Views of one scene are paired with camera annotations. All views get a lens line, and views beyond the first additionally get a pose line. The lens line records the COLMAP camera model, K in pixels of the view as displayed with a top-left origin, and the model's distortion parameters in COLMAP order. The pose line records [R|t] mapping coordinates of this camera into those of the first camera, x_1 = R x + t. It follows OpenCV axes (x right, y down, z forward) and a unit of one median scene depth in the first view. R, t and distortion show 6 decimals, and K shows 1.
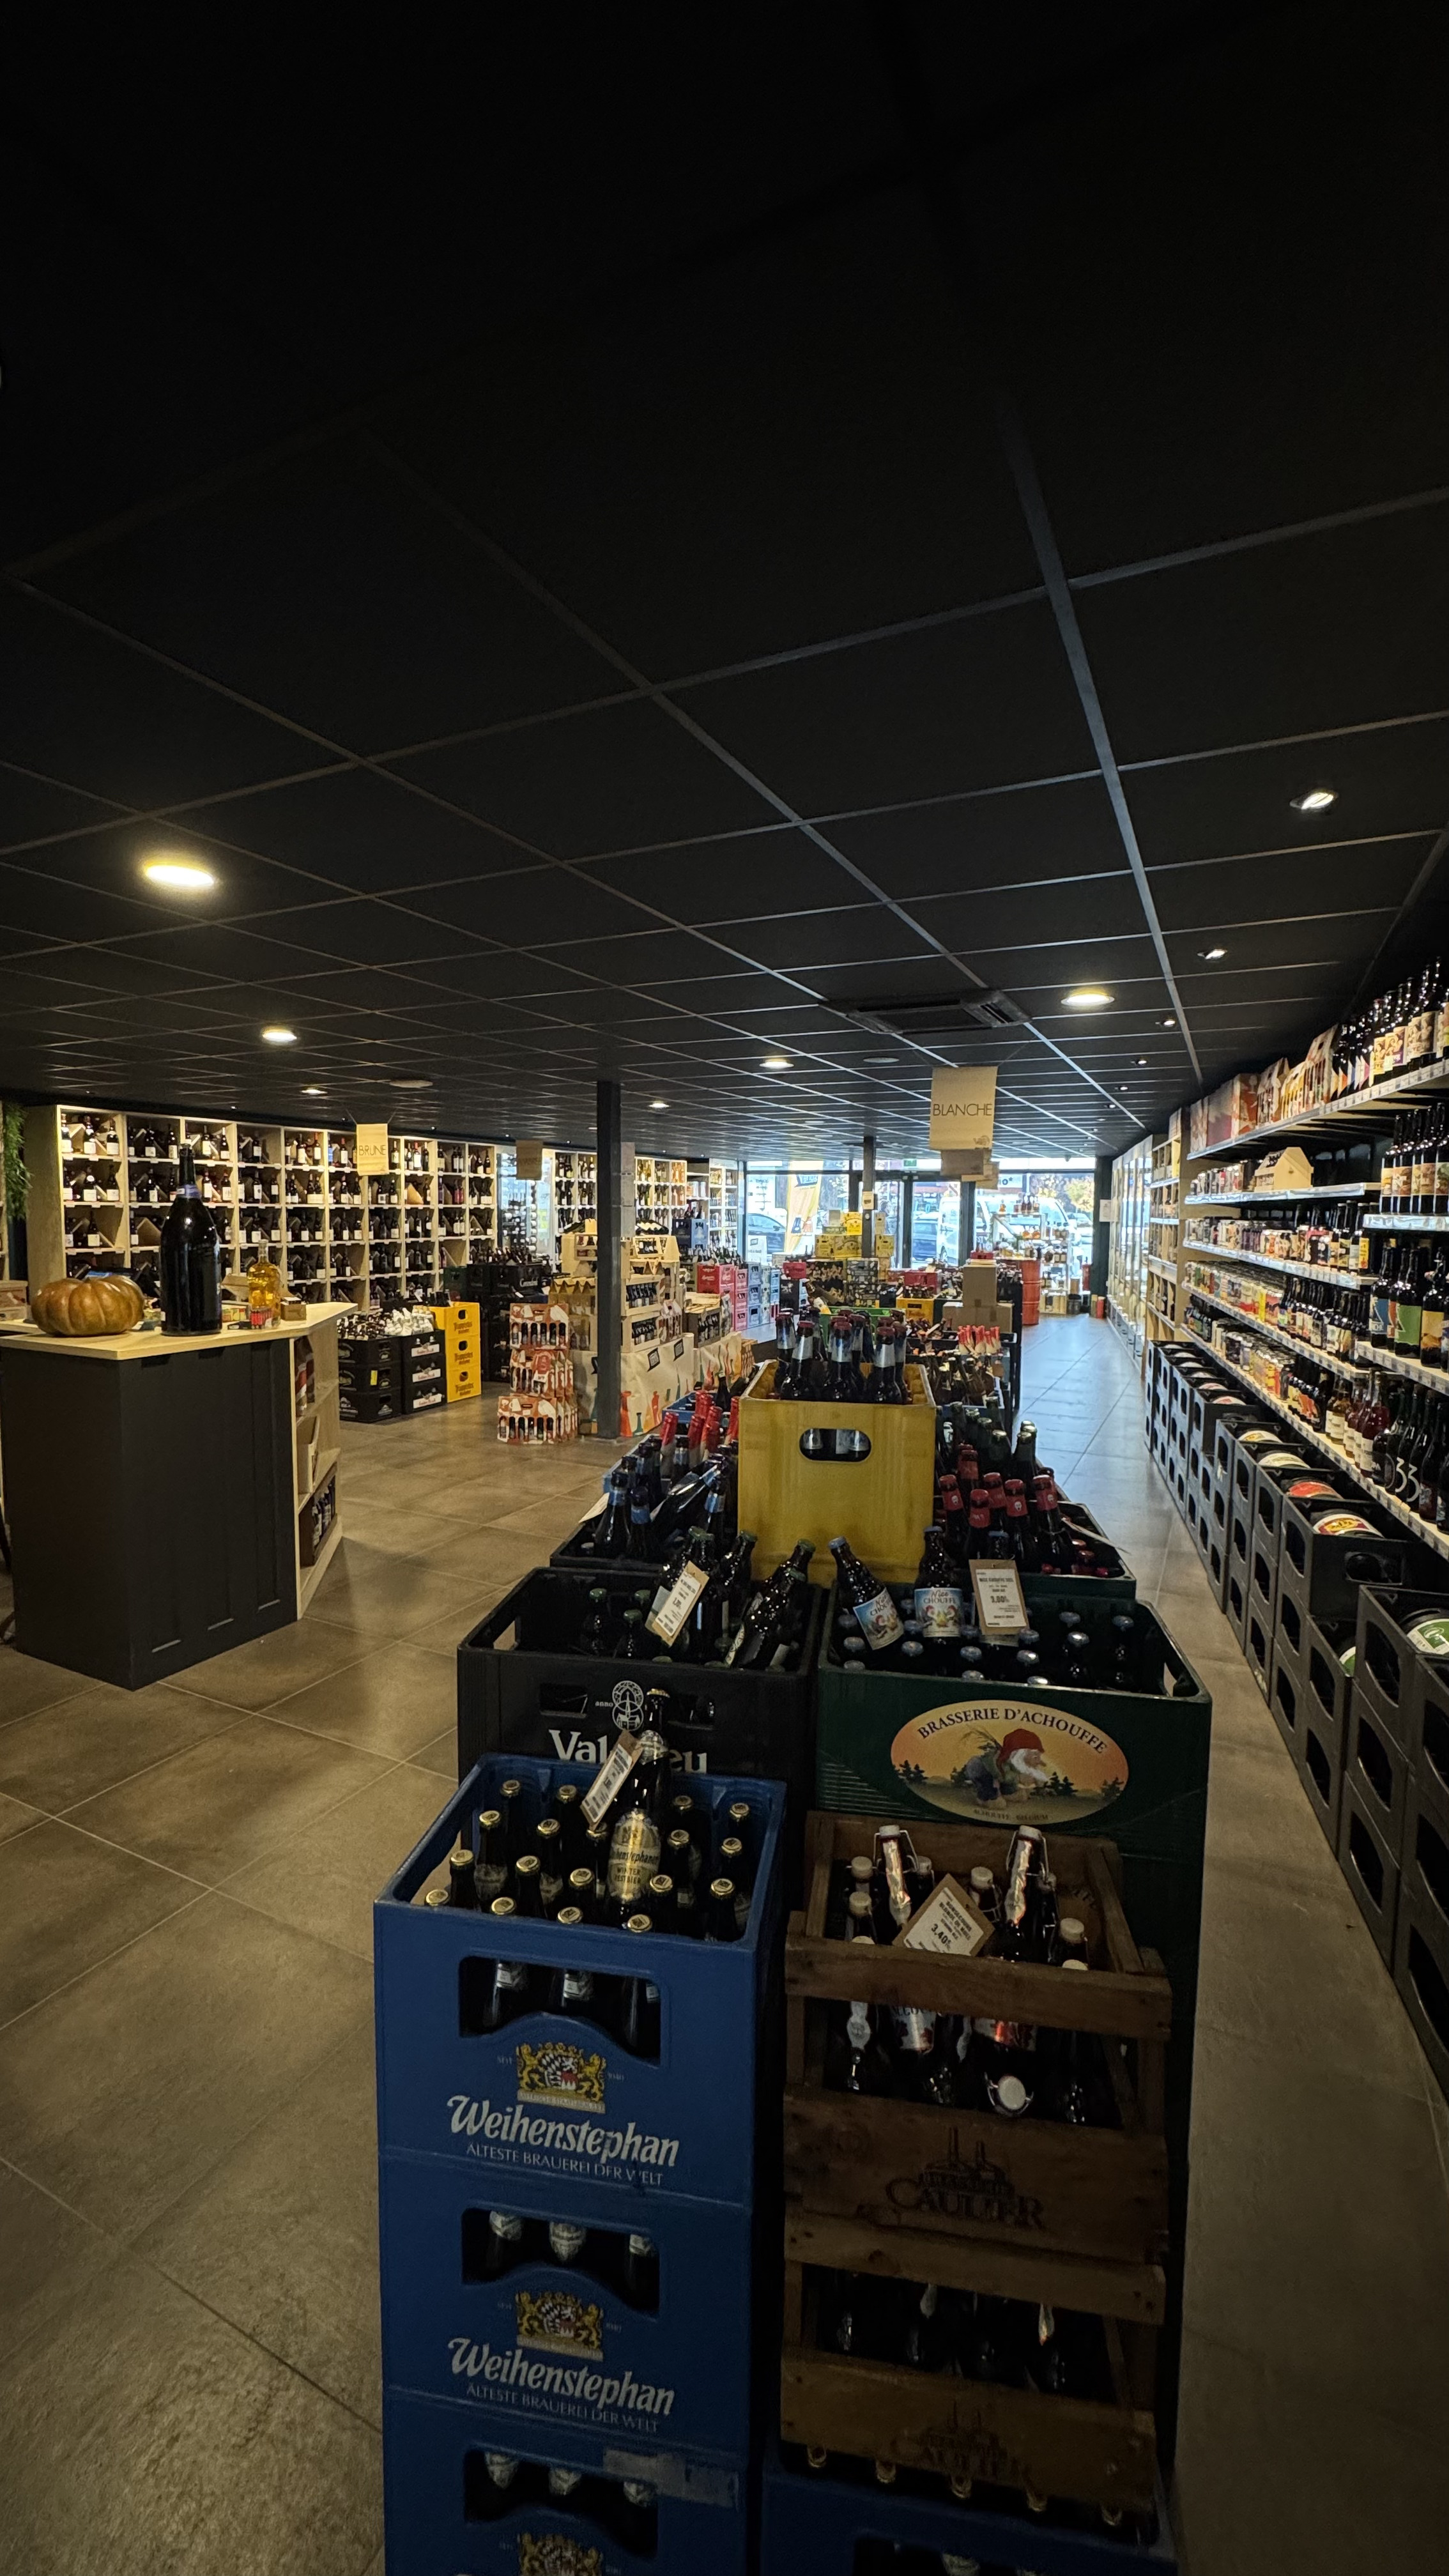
lens RADIAL K [[1044.0, 0, 724.5], [0, 1044.0, 1288.0], [0, 0, 1]] dist [-0.001722, -0.000023]
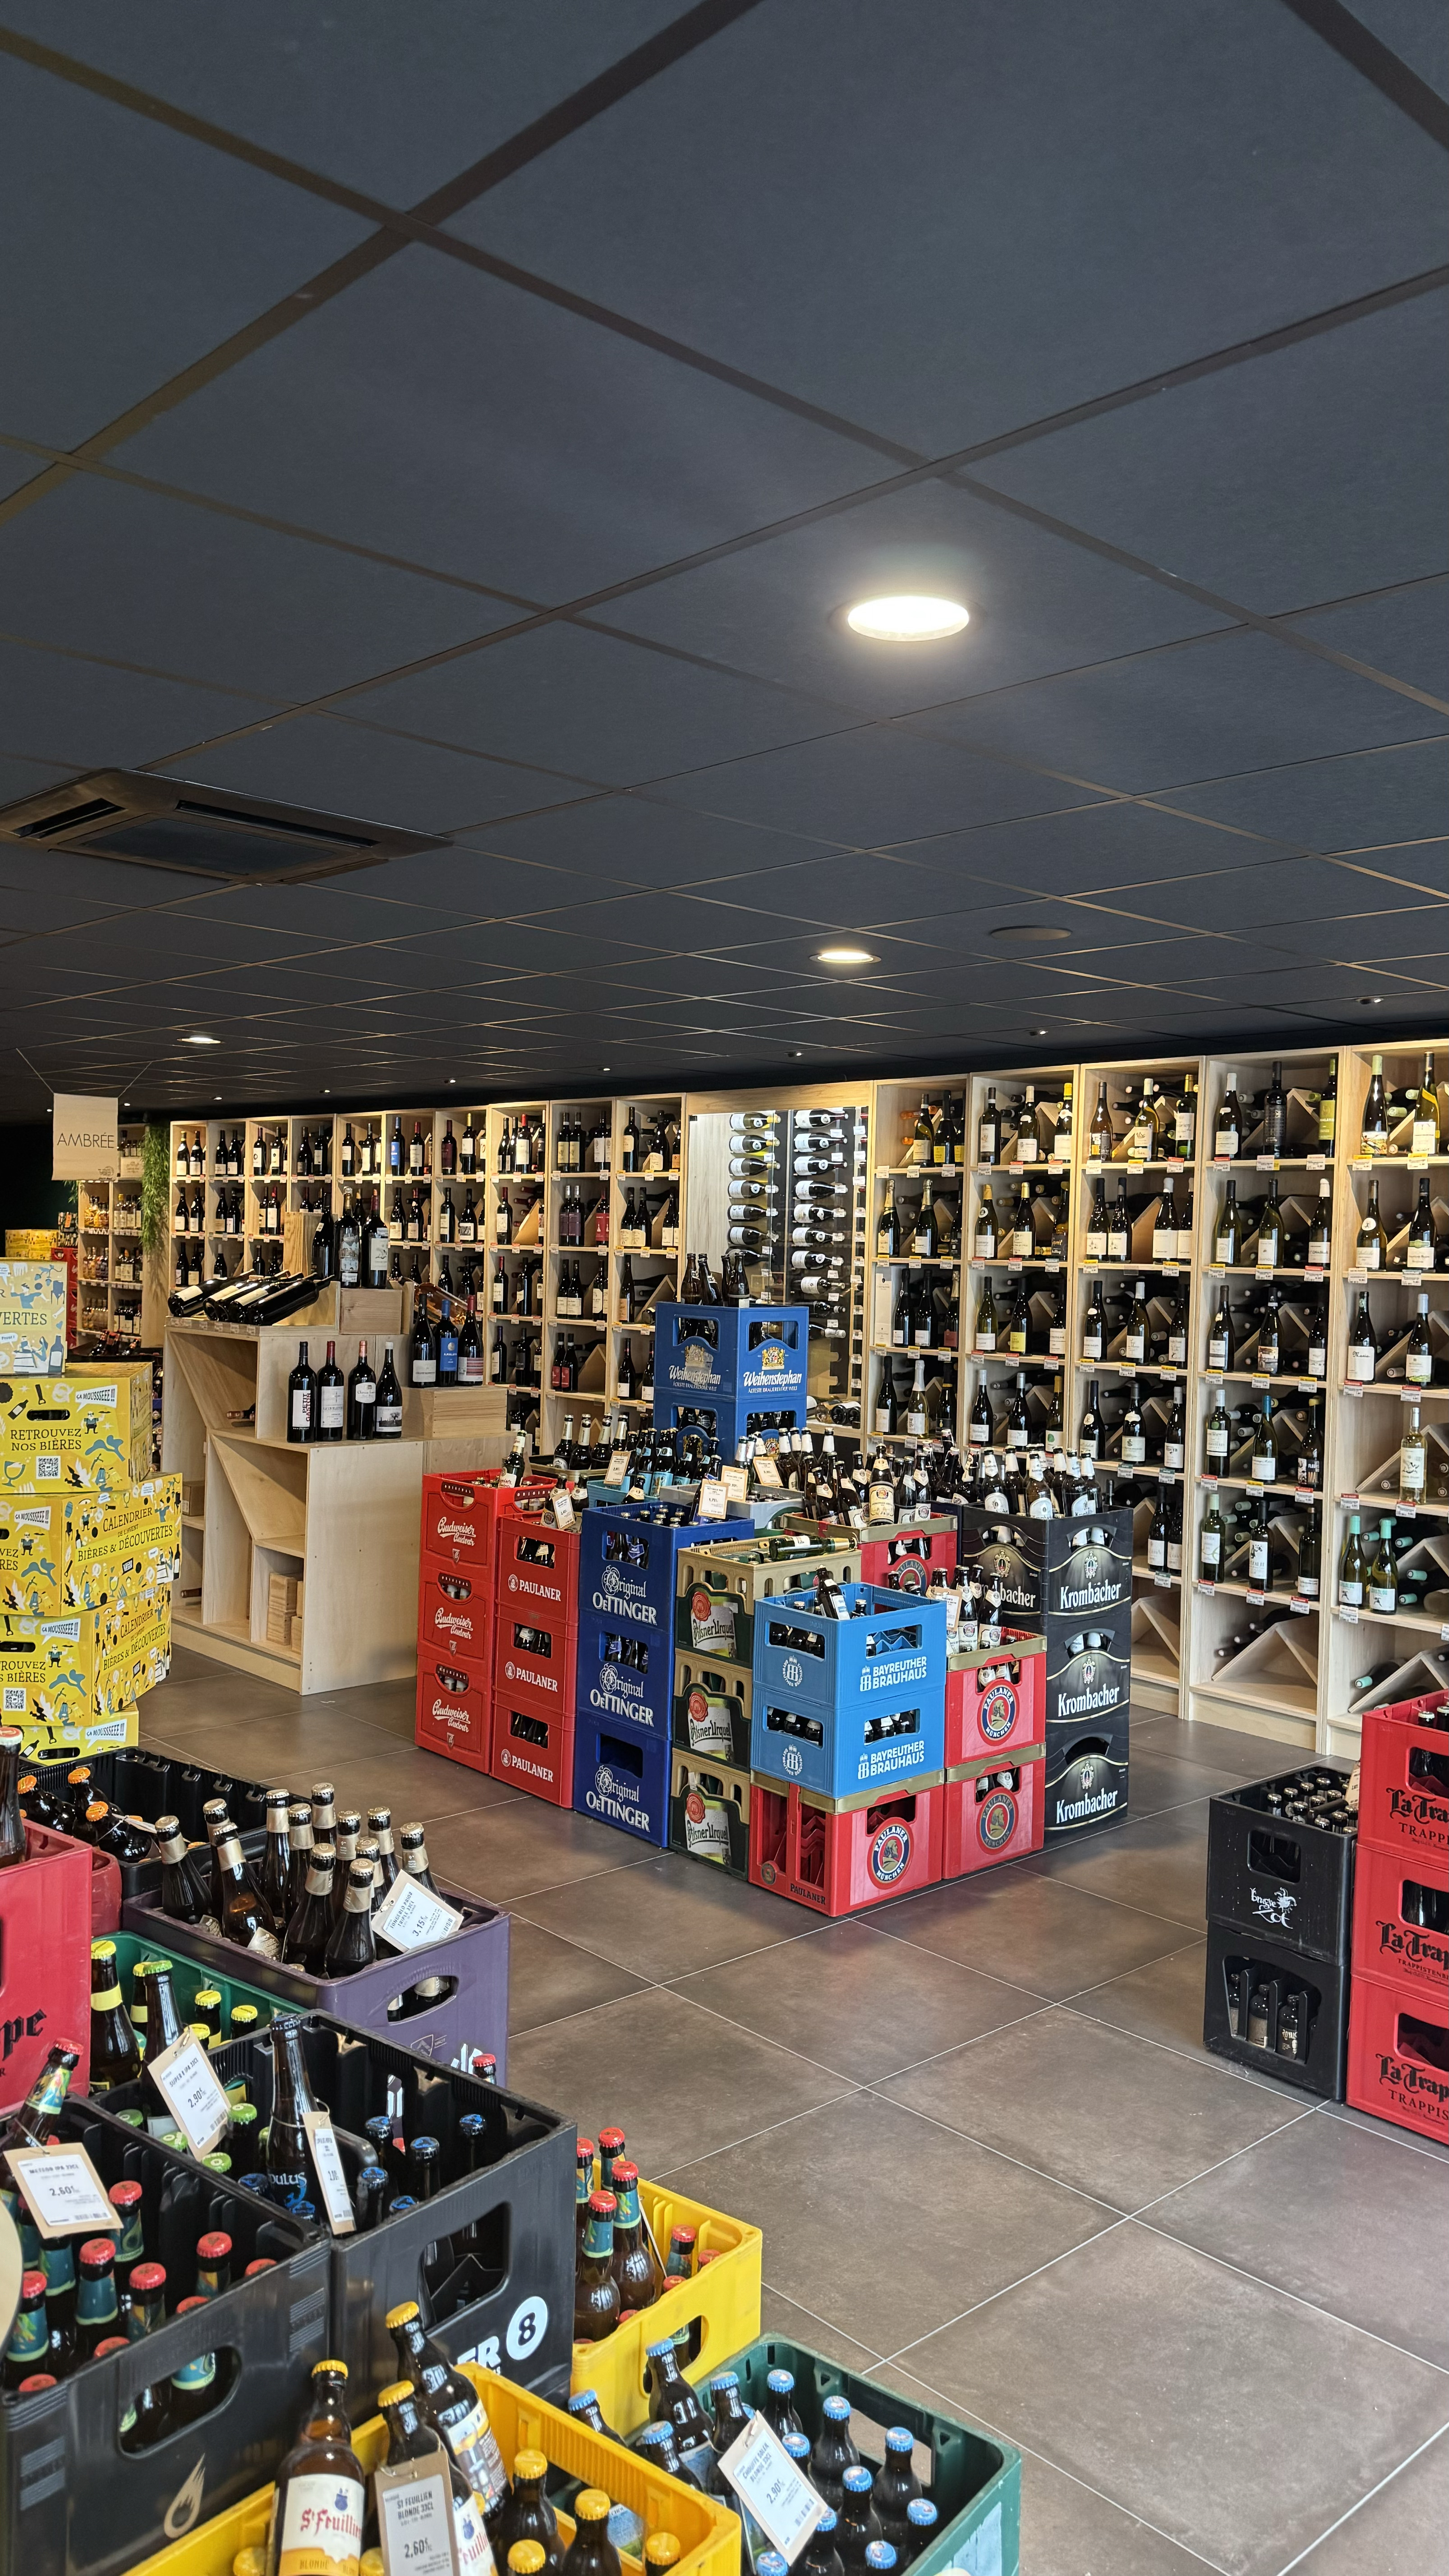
lens RADIAL K [[1823.6, 0, 724.5], [0, 1823.6, 1288.0], [0, 0, 1]] dist [0.178575, -0.382093]
pose [[-0.354406, 0.012289, -0.935011, 0.457992], [-0.098219, 0.993893, 0.050292, -0.114133], [0.929919, 0.109660, -0.351035, 1.416416]]
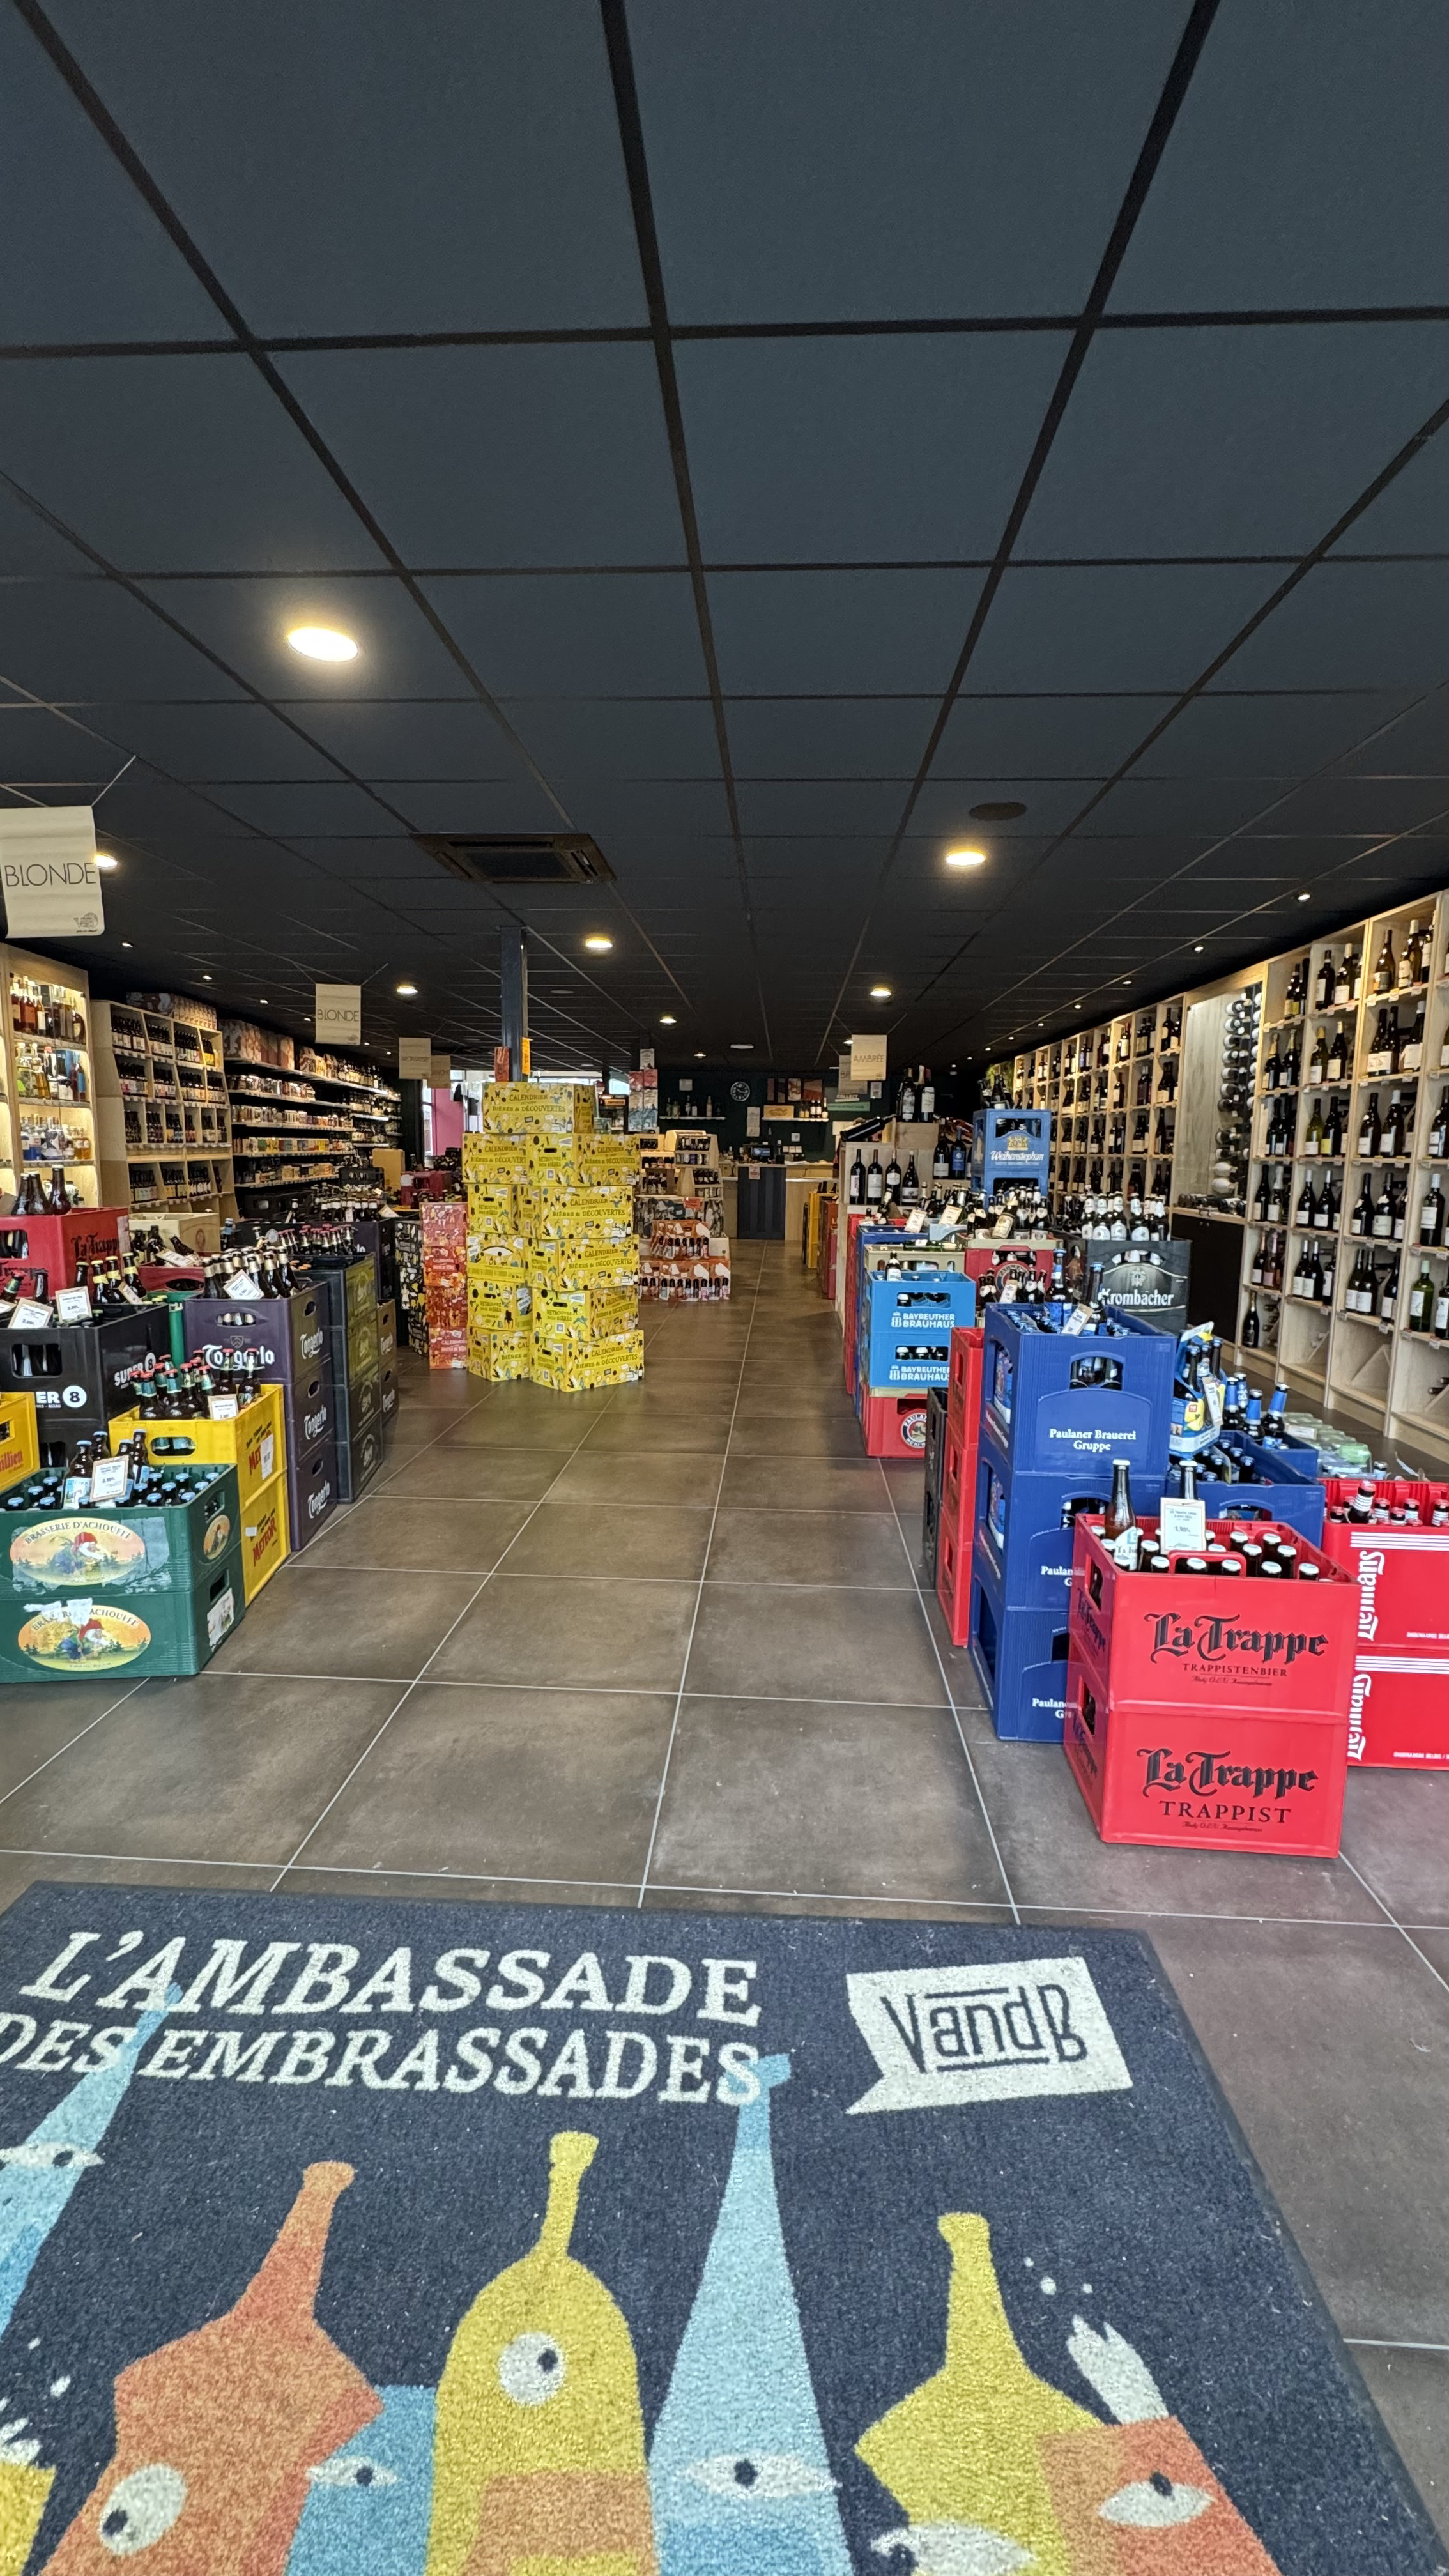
lens RADIAL K [[1044.1, 0, 724.5], [0, 1044.1, 1288.0], [0, 0, 1]] dist [0.001905, 0.000033]
pose [[-0.922865, 0.035036, -0.383526, 0.256472], [-0.045415, 0.979005, 0.198714, -0.091529], [0.382436, 0.200804, -0.901898, 1.632918]]
